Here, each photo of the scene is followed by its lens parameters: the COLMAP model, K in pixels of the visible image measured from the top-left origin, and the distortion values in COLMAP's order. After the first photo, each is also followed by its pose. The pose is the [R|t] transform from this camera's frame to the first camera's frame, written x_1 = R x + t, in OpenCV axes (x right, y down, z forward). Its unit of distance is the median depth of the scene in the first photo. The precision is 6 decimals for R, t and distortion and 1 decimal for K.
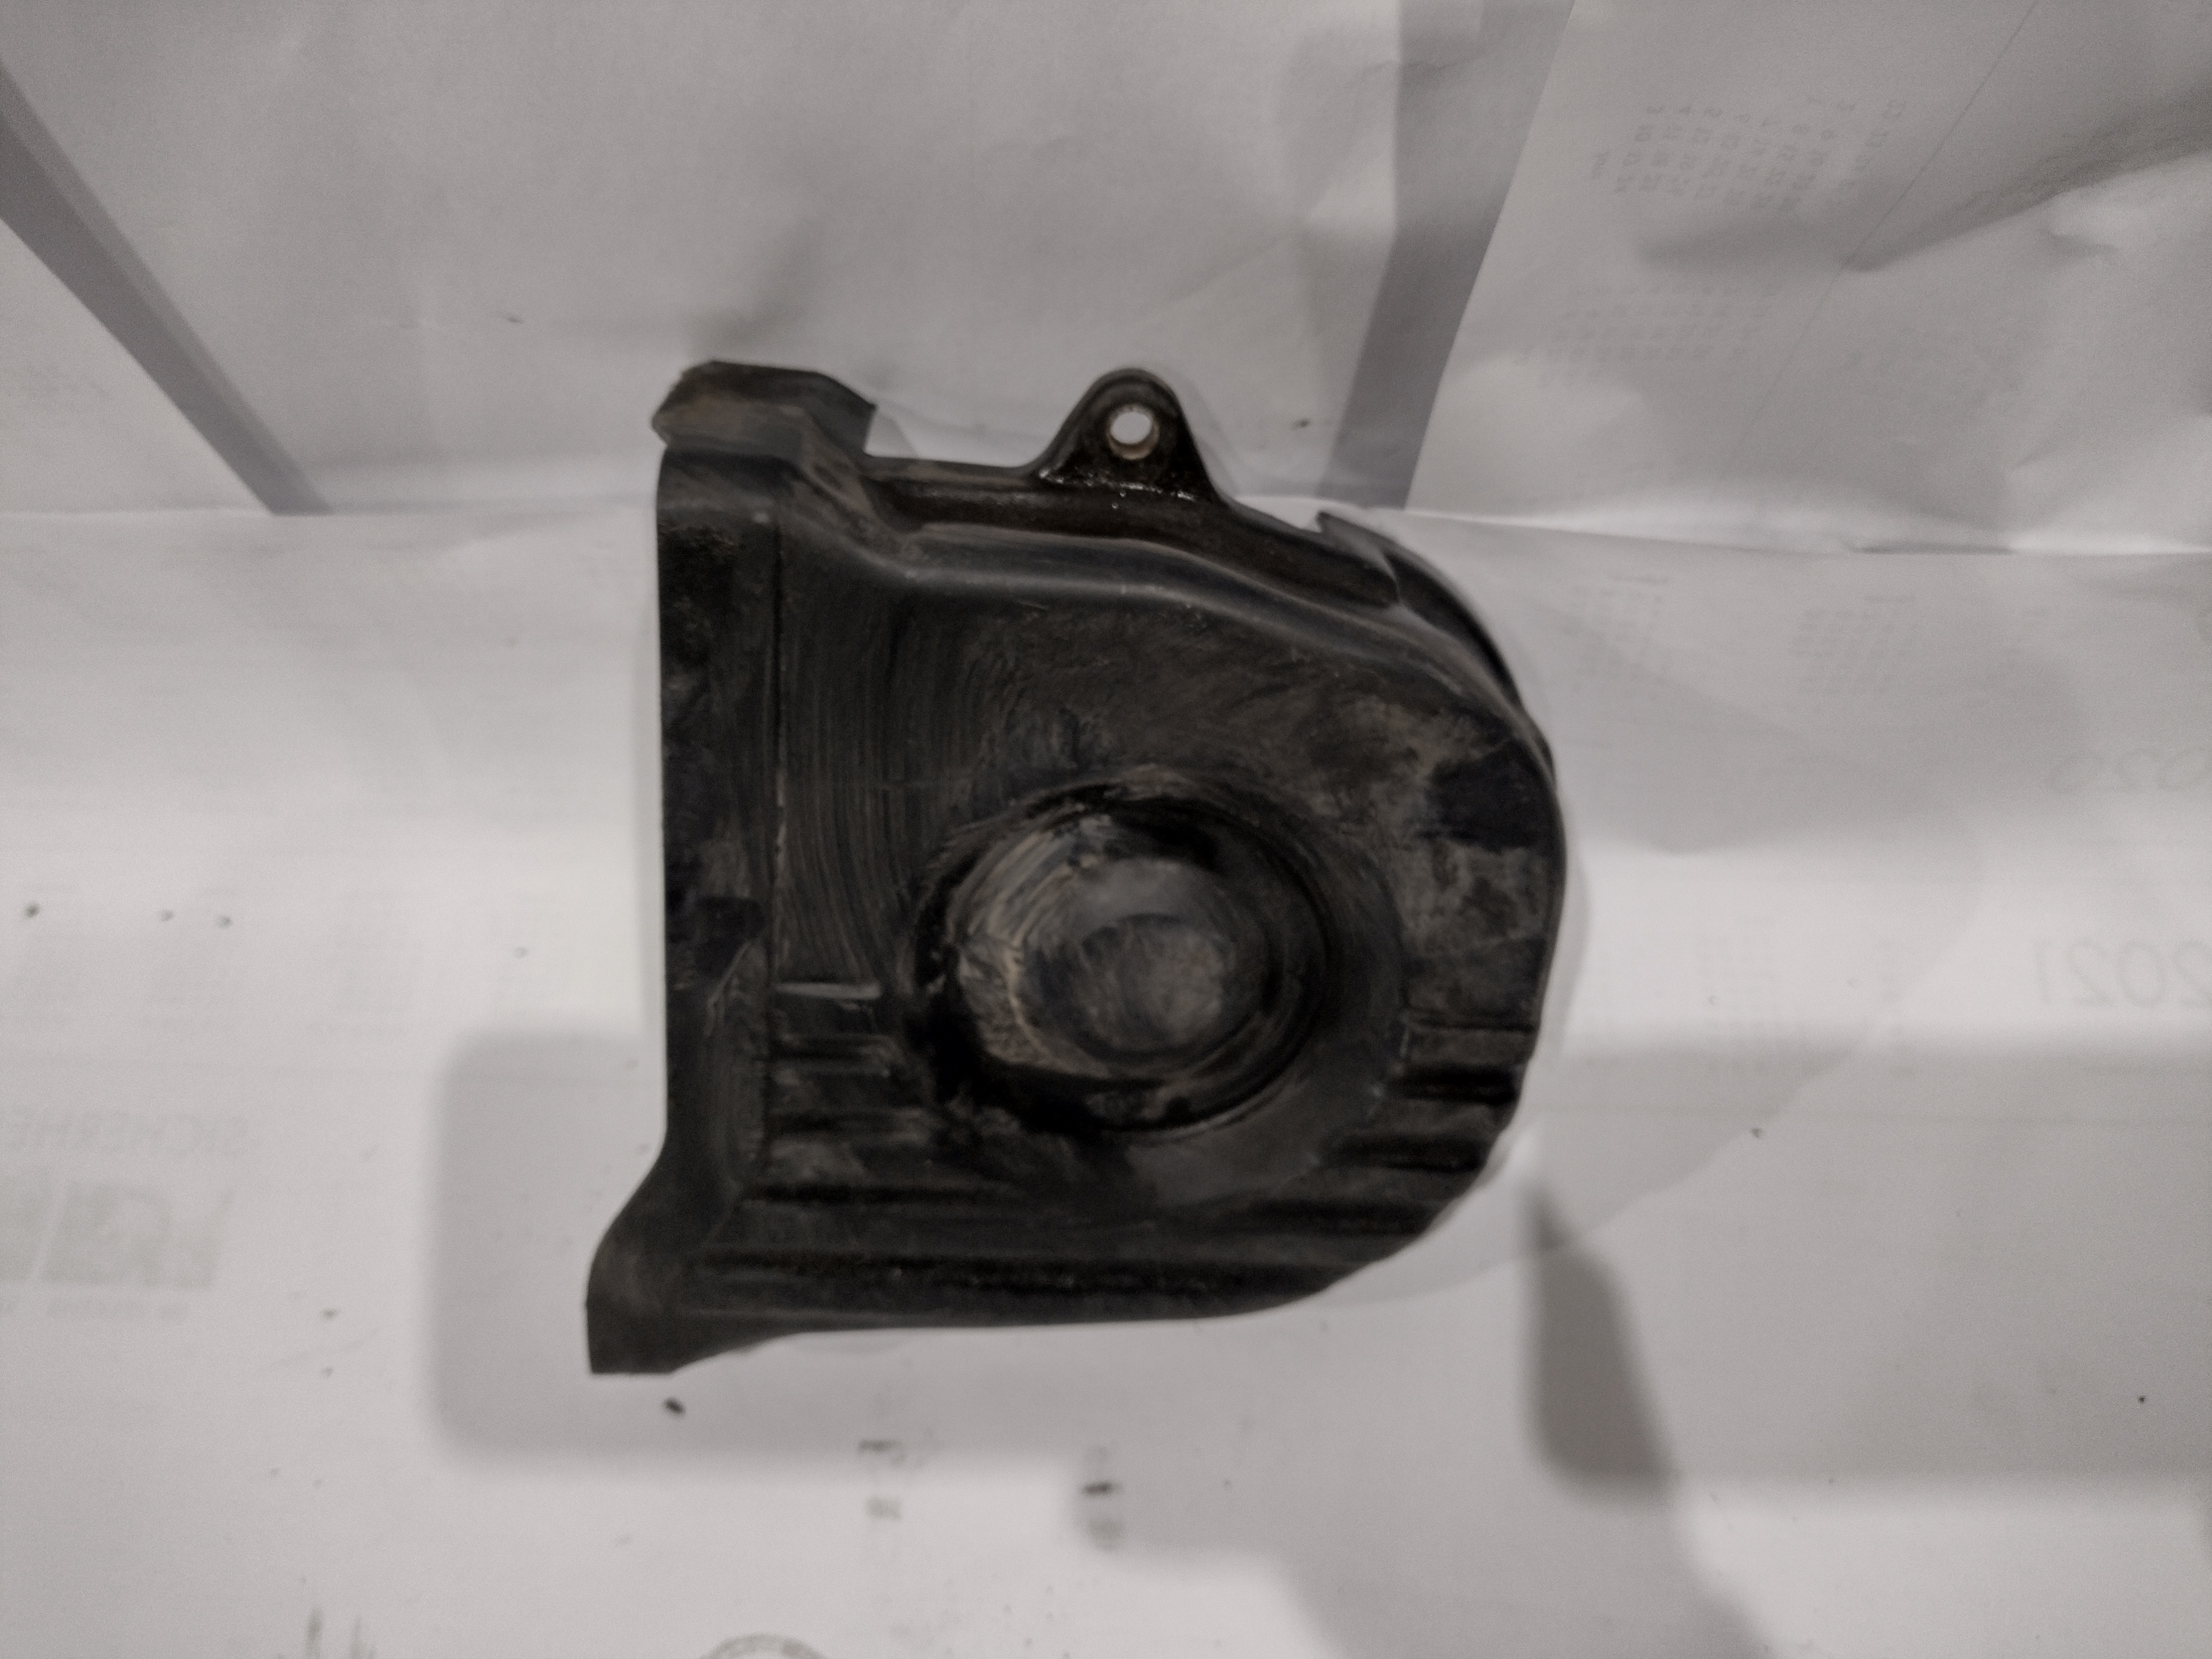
lens RADIAL K [[1664.1, 0, 1110.7], [0, 1664.1, 797.1], [0, 0, 1]] dist [0.079105, -0.138393]
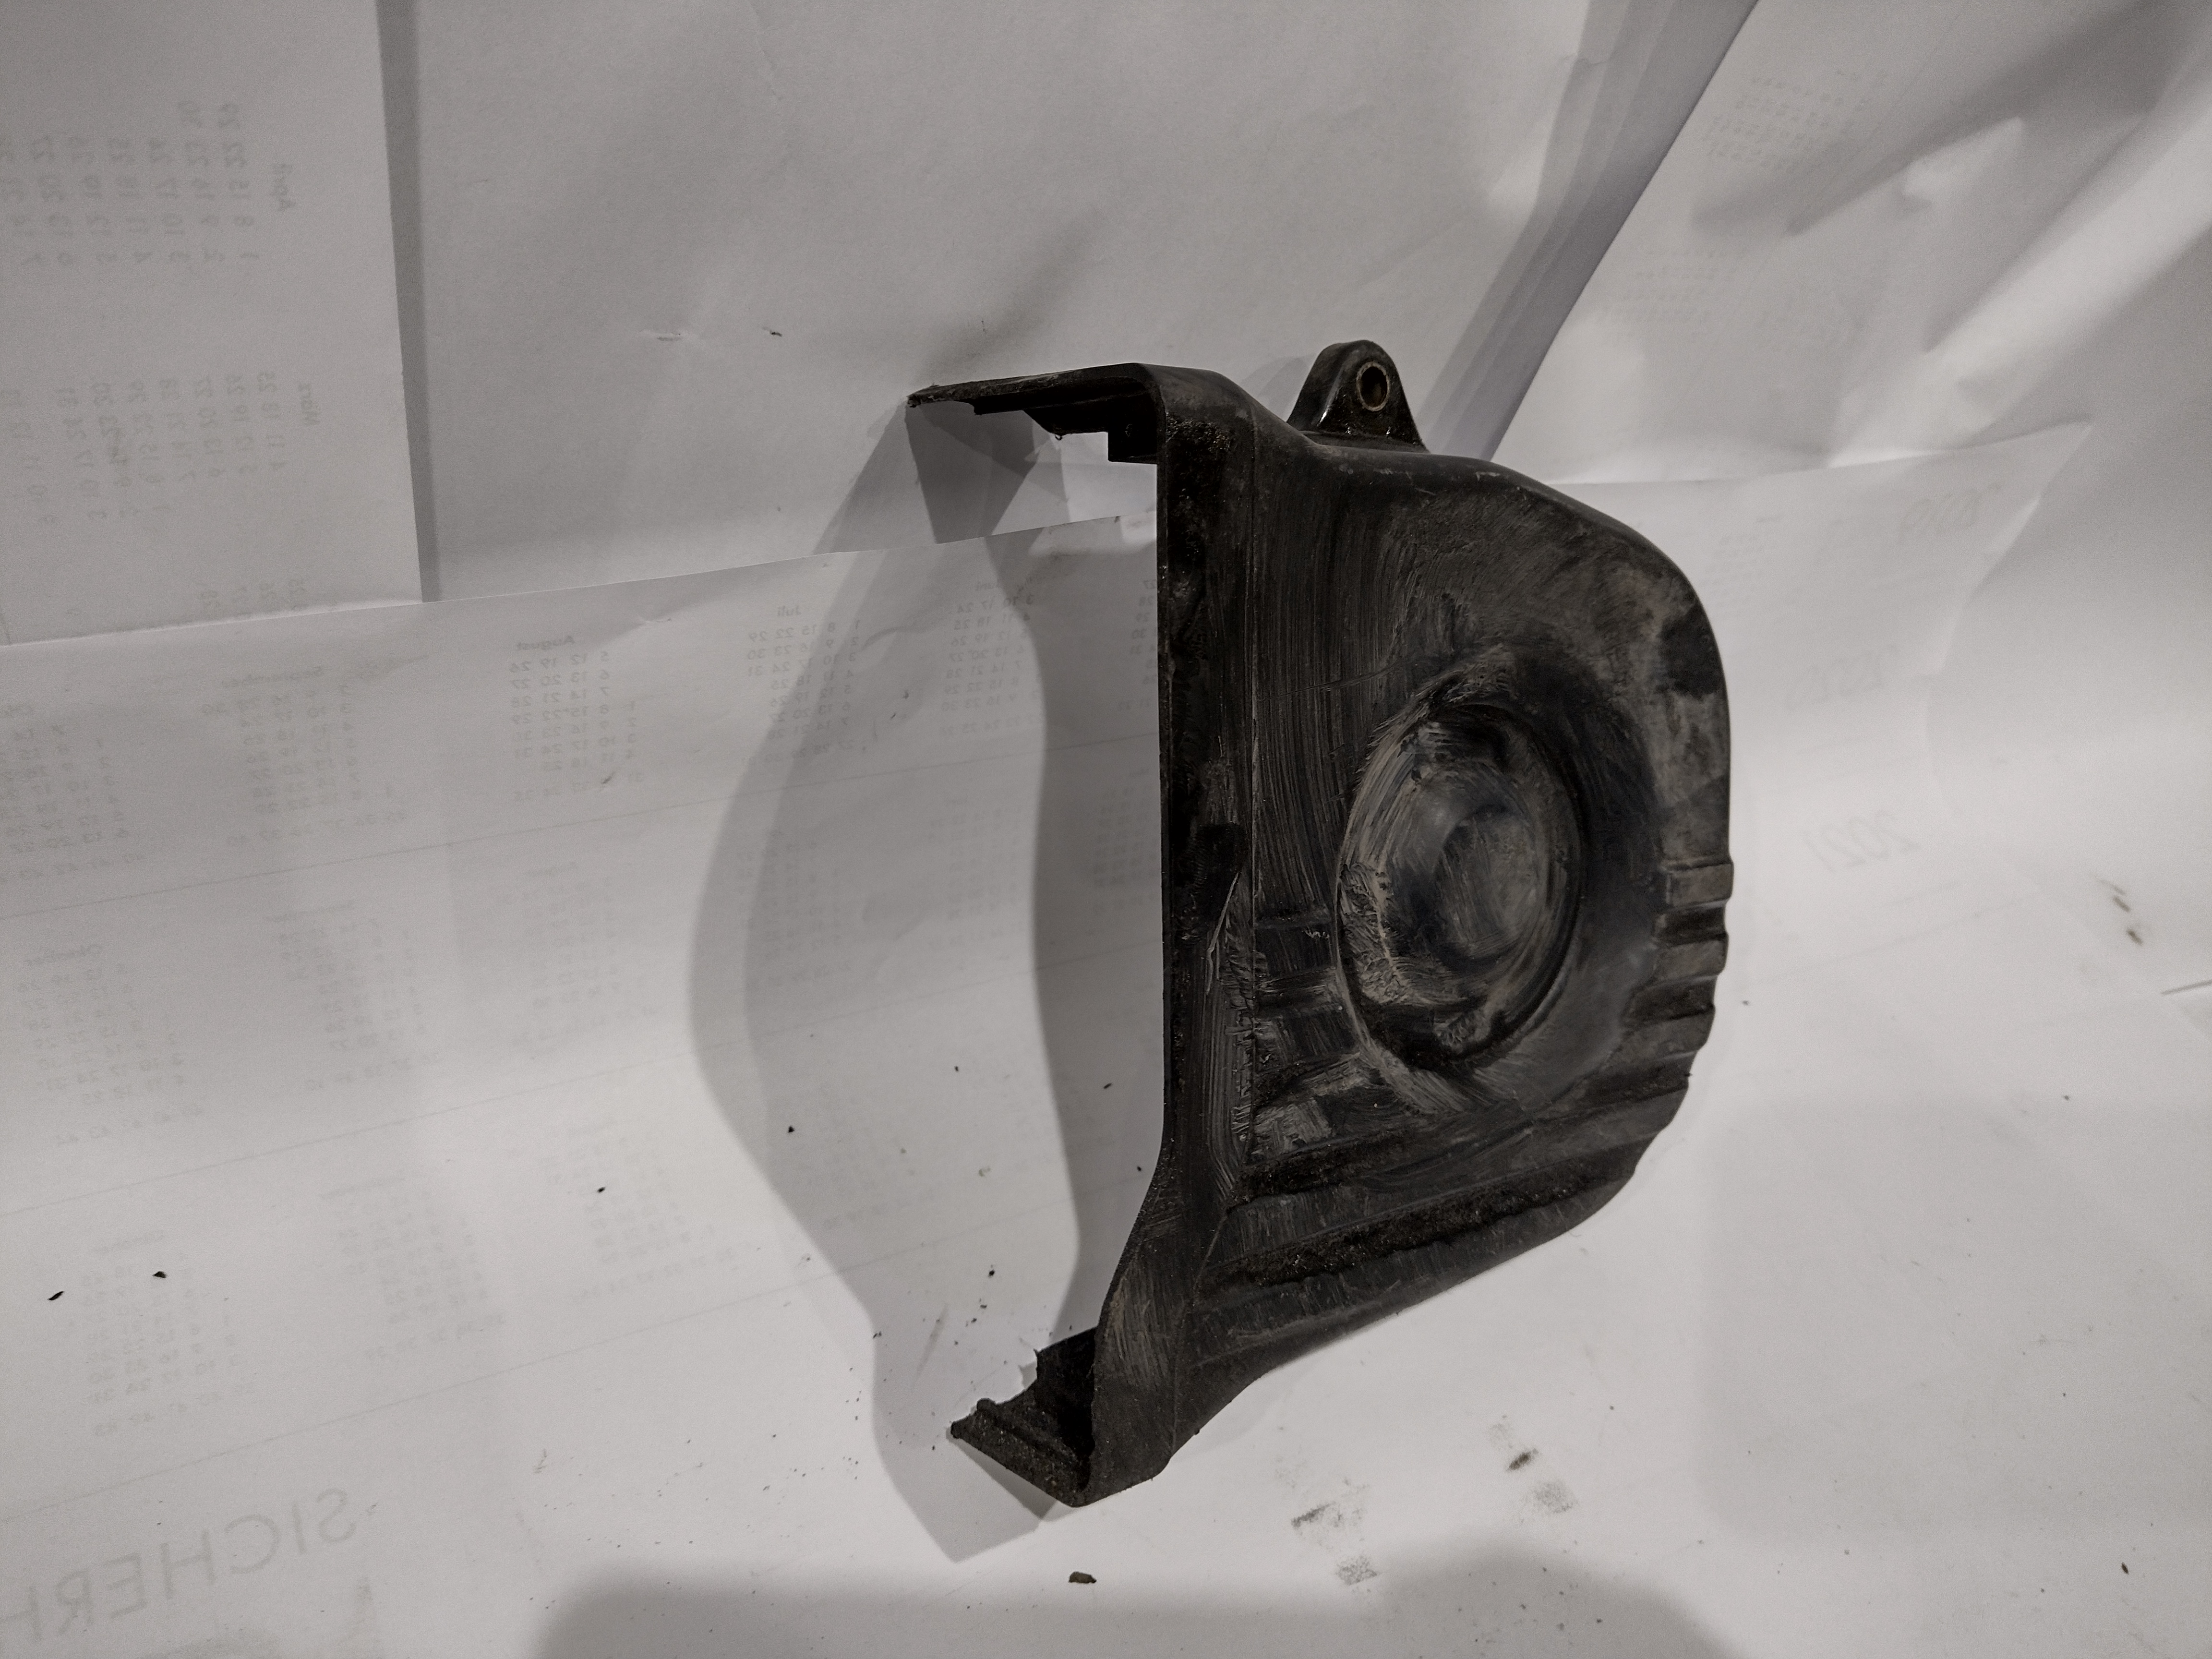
lens RADIAL K [[1676.4, 0, 1097.7], [0, 1676.4, 829.0], [0, 0, 1]] dist [0.085415, -0.211080]
pose [[0.835446, -0.164492, 0.524378, -0.777046], [0.301191, 0.935145, -0.186517, 0.215469], [-0.459689, 0.313763, 0.830806, 0.224360]]
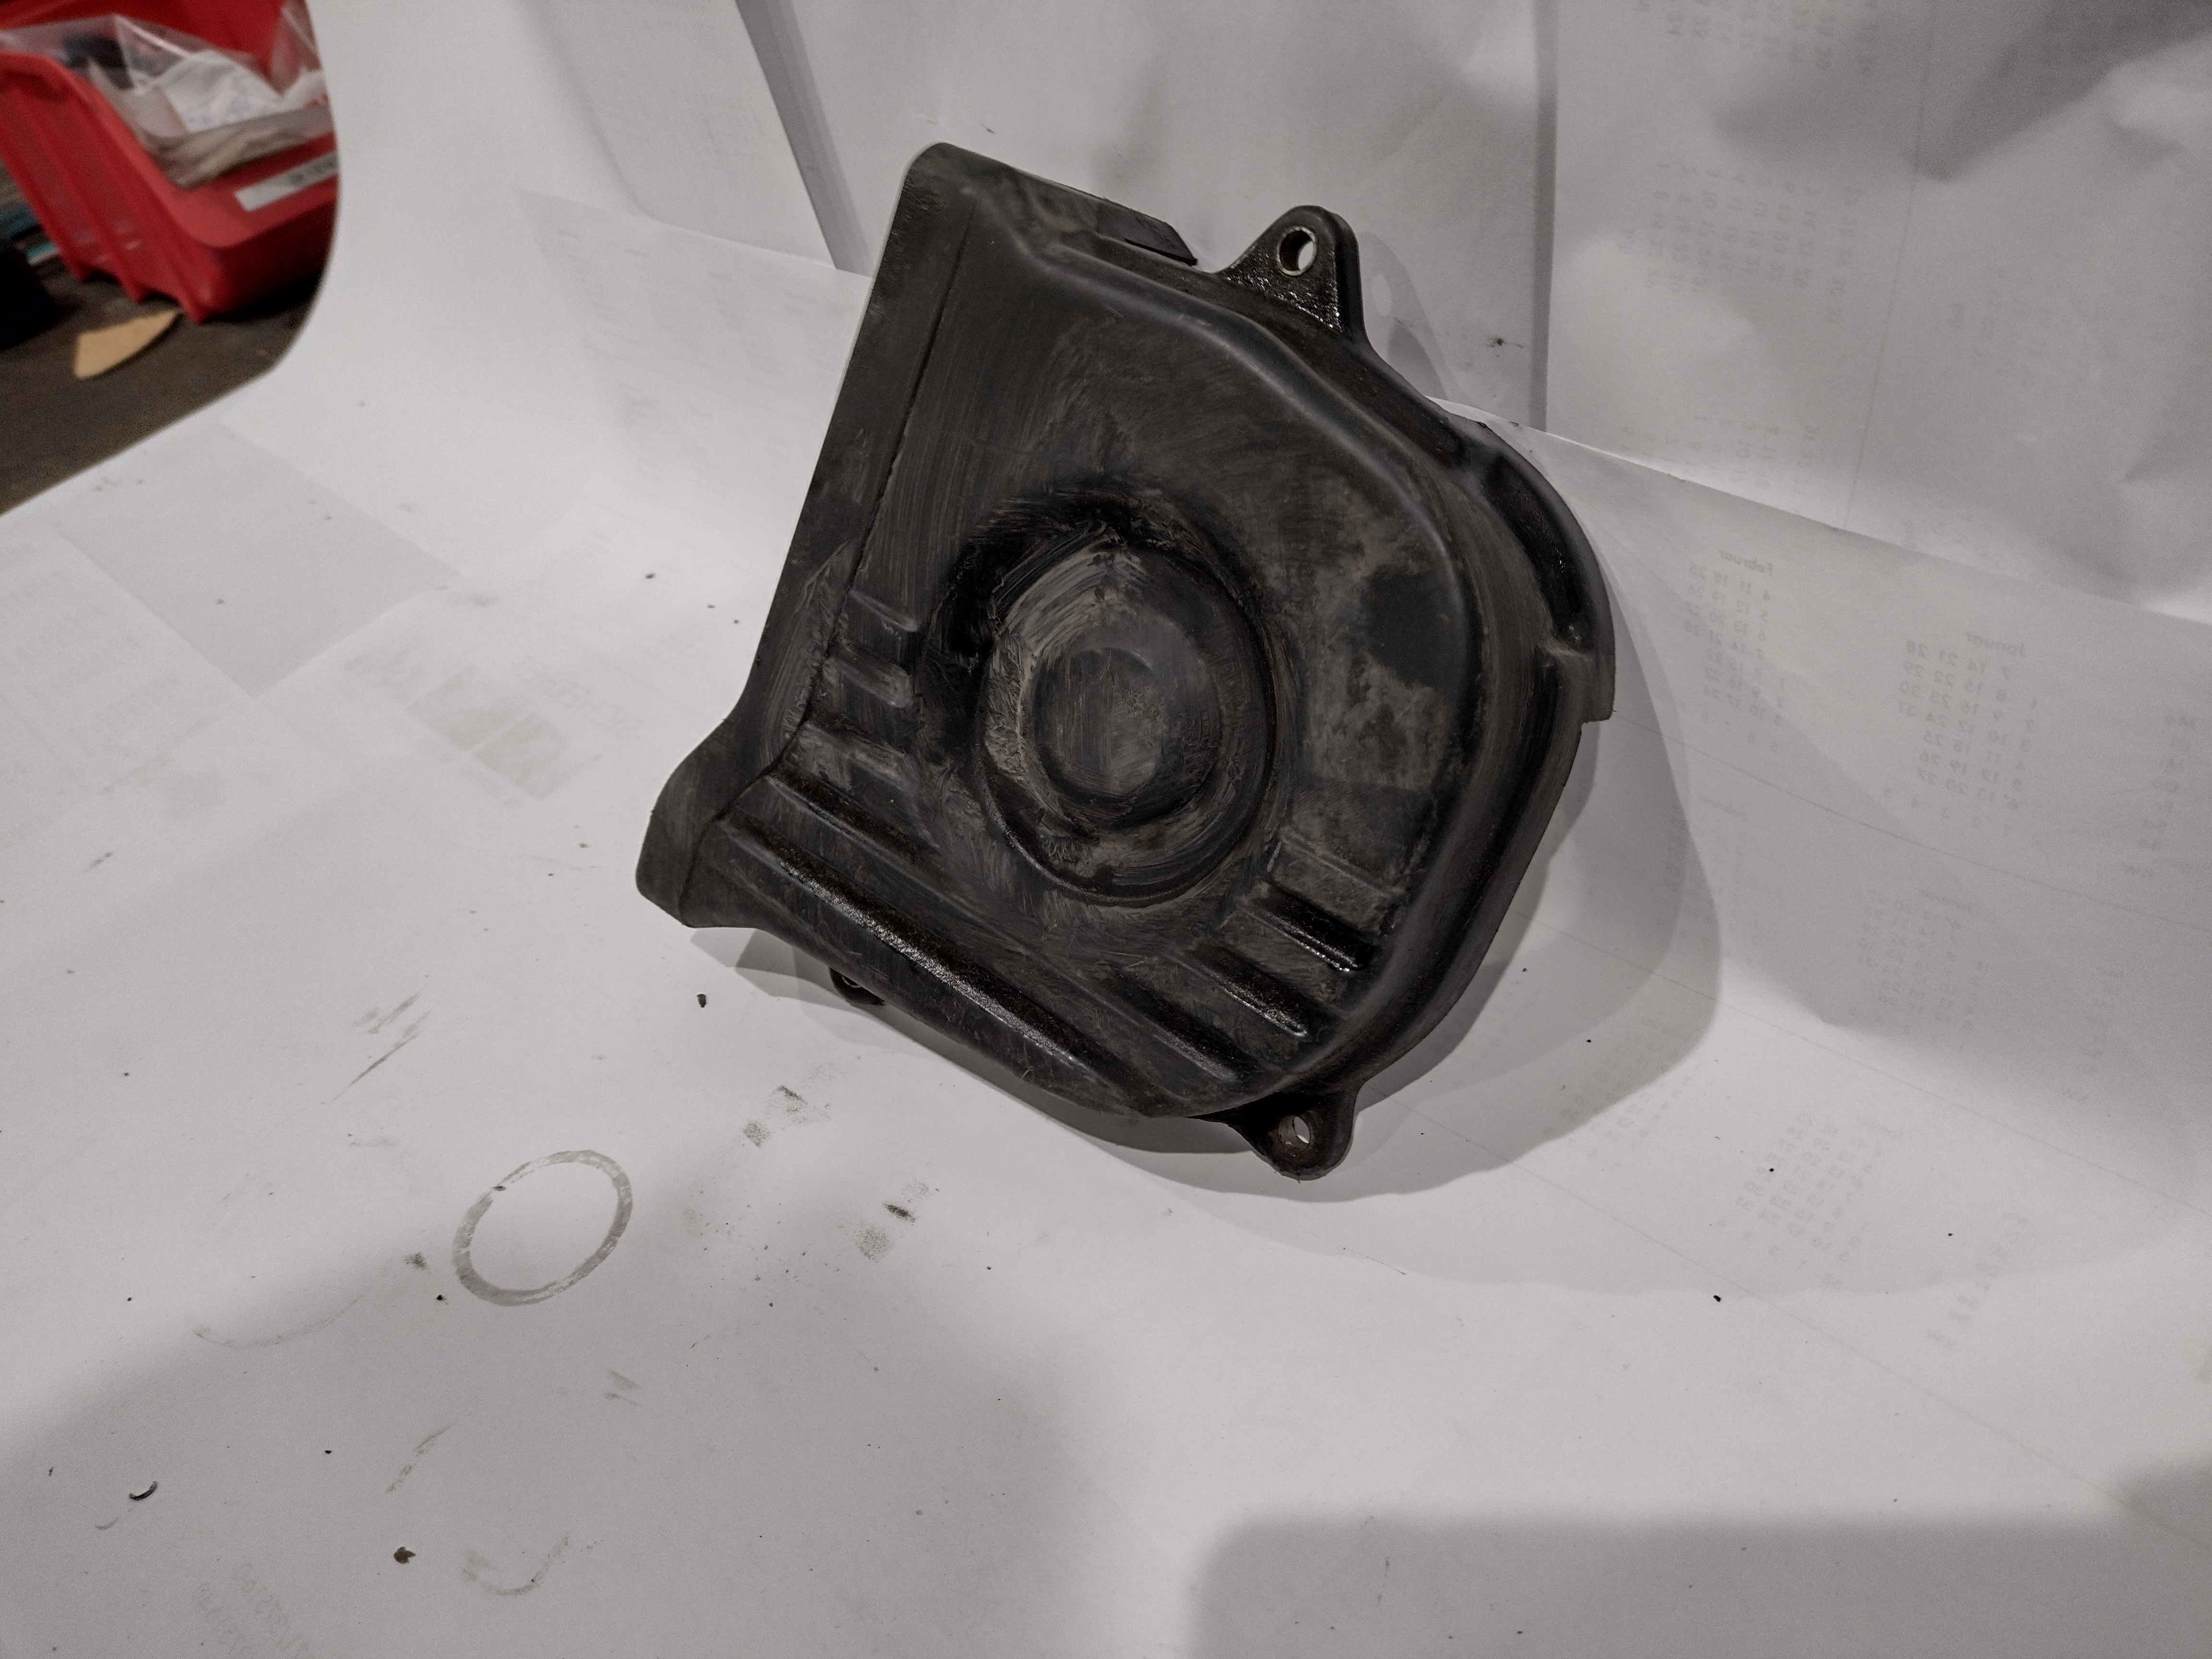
lens RADIAL K [[1676.4, 0, 1097.7], [0, 1676.4, 829.0], [0, 0, 1]] dist [0.085415, -0.211080]
pose [[0.756393, 0.366553, -0.541764, 0.666442], [-0.493911, 0.863072, -0.105635, 0.305227], [0.428861, 0.347485, 0.833866, 0.115864]]
